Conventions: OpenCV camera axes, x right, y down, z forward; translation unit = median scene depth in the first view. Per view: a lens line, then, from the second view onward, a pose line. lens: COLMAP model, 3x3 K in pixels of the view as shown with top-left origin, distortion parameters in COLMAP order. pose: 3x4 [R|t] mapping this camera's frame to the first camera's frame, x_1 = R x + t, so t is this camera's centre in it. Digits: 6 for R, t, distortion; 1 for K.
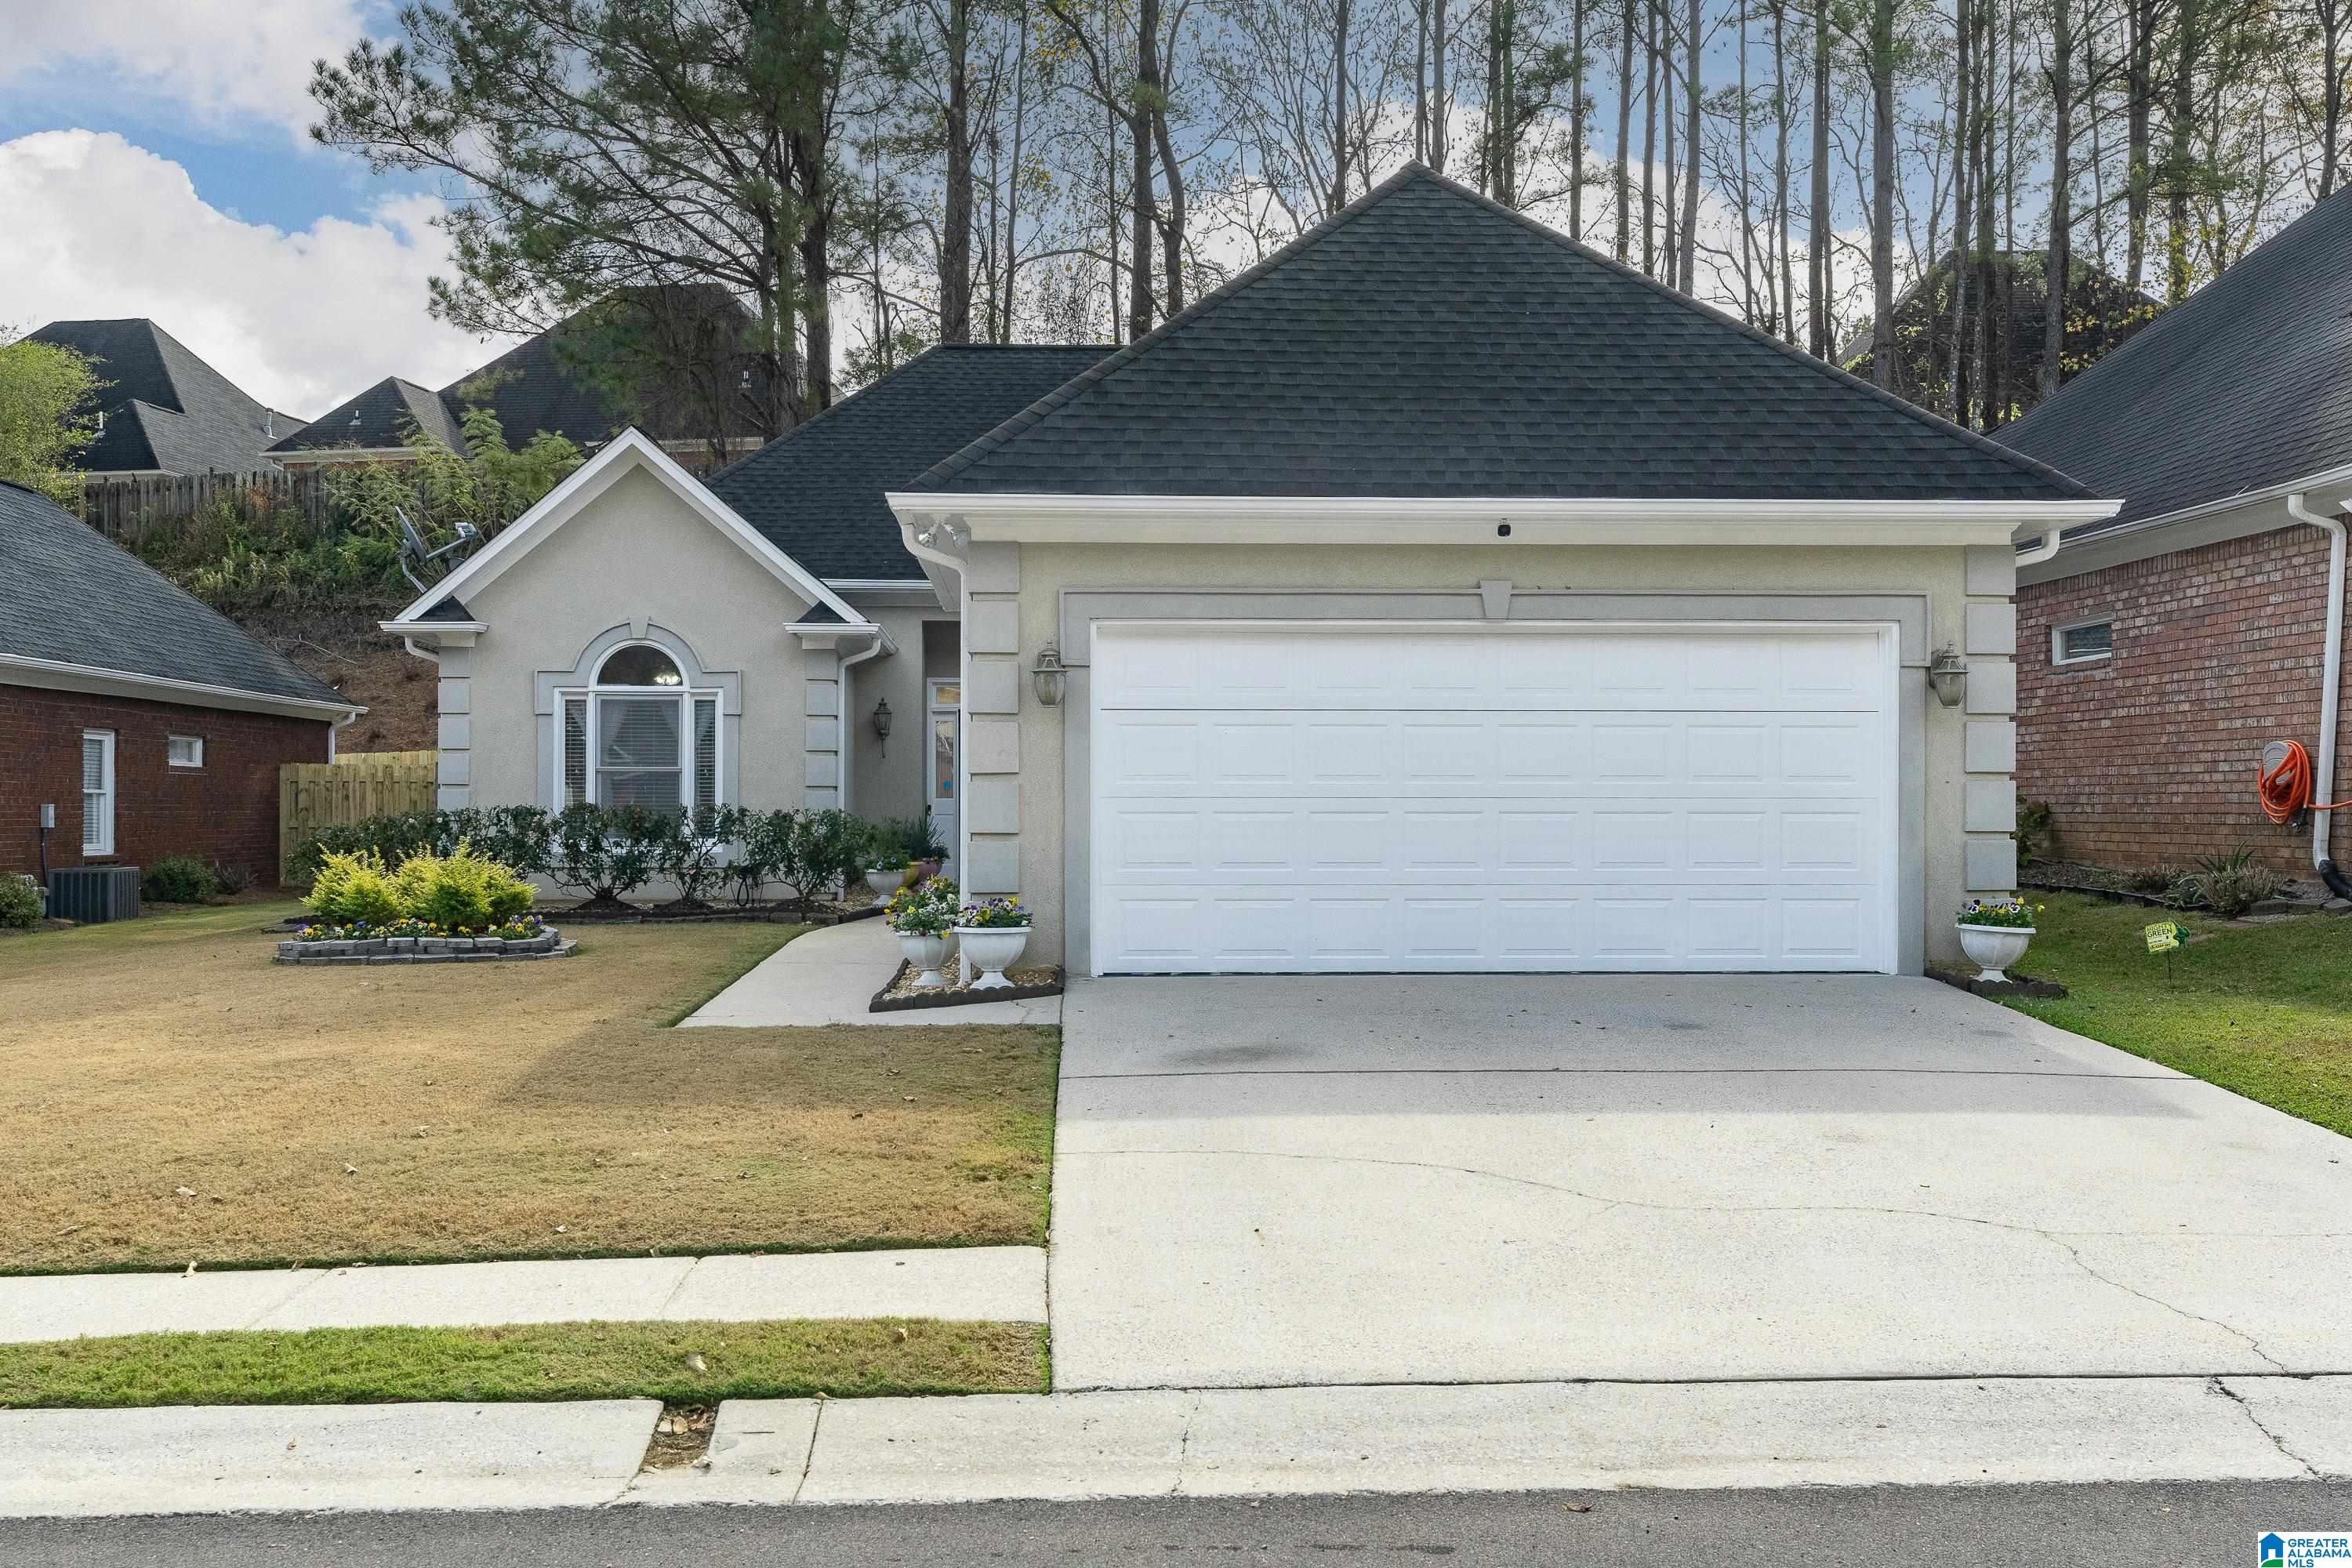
lens RADIAL K [[2266.6, 0, 1176.0], [0, 2266.6, 784.0], [0, 0, 1]] dist [0.101422, 0.000820]
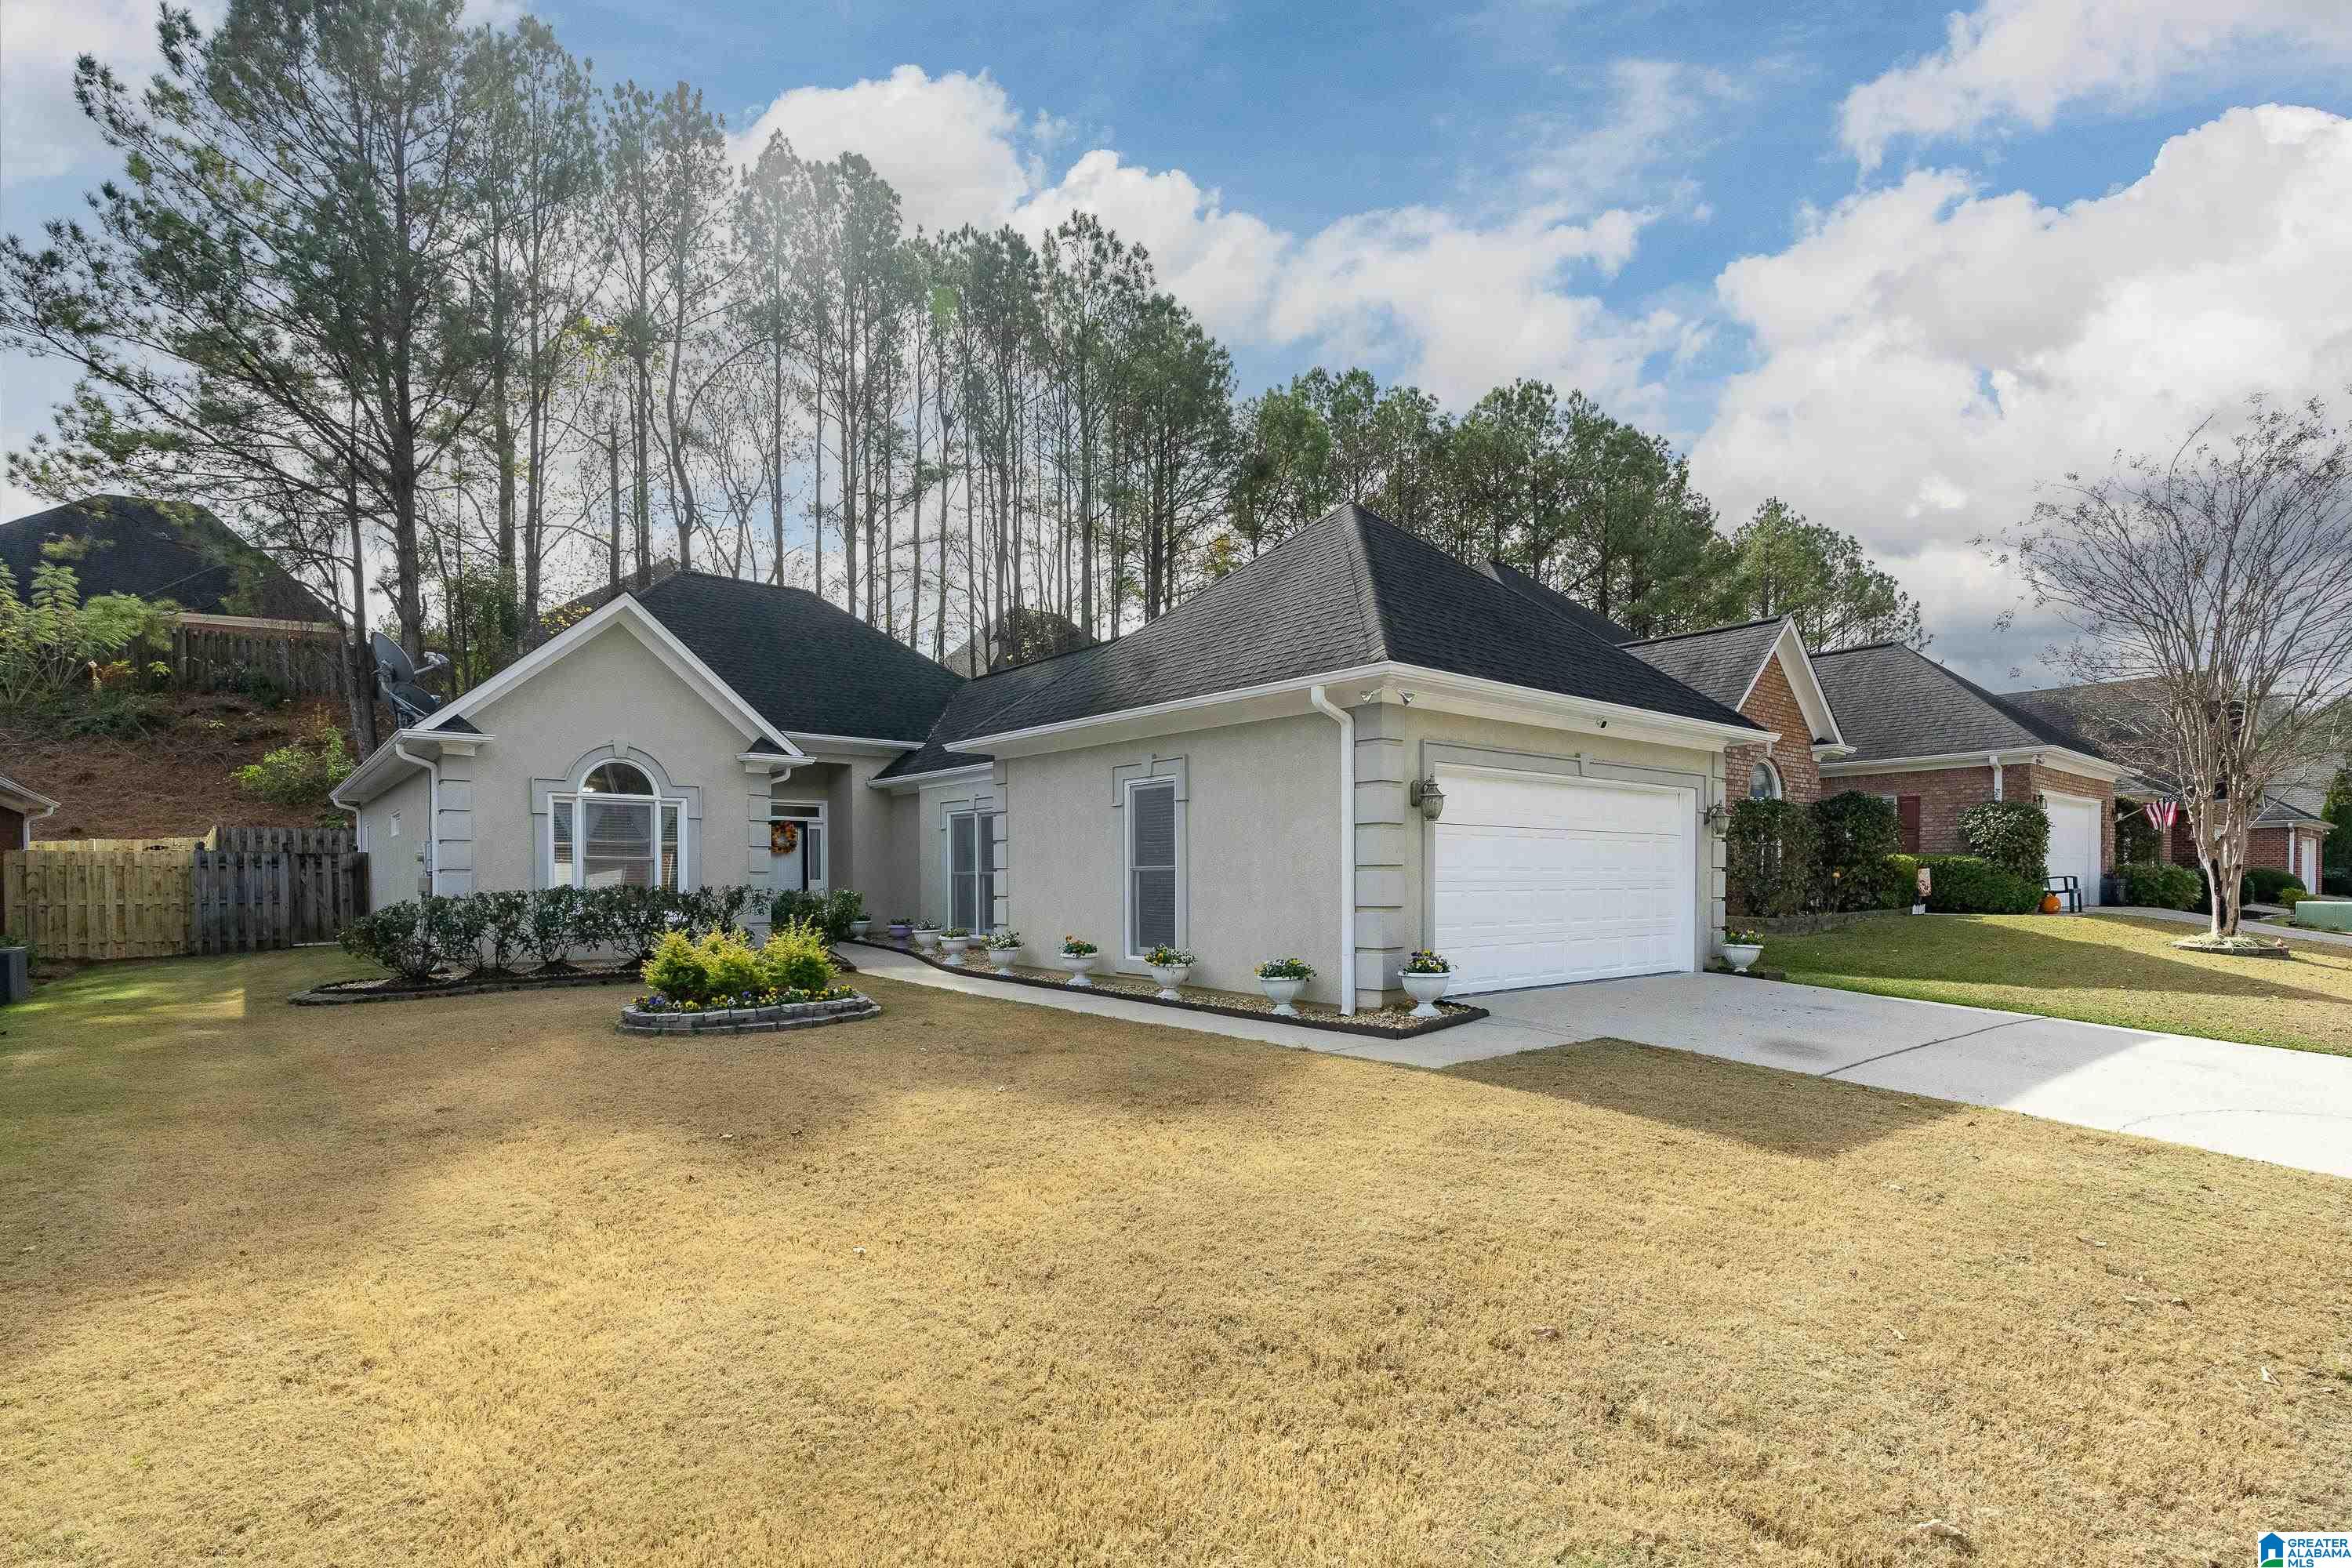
lens RADIAL K [[1107.6, 0, 1168.8], [0, 1107.6, 875.9], [0, 0, 1]] dist [0.015046, 0.000832]
pose [[0.808478, -0.001898, 0.588524, -0.360358], [-0.002518, 0.999974, 0.006684, -0.001451], [-0.588521, -0.006886, 0.808452, 0.305261]]
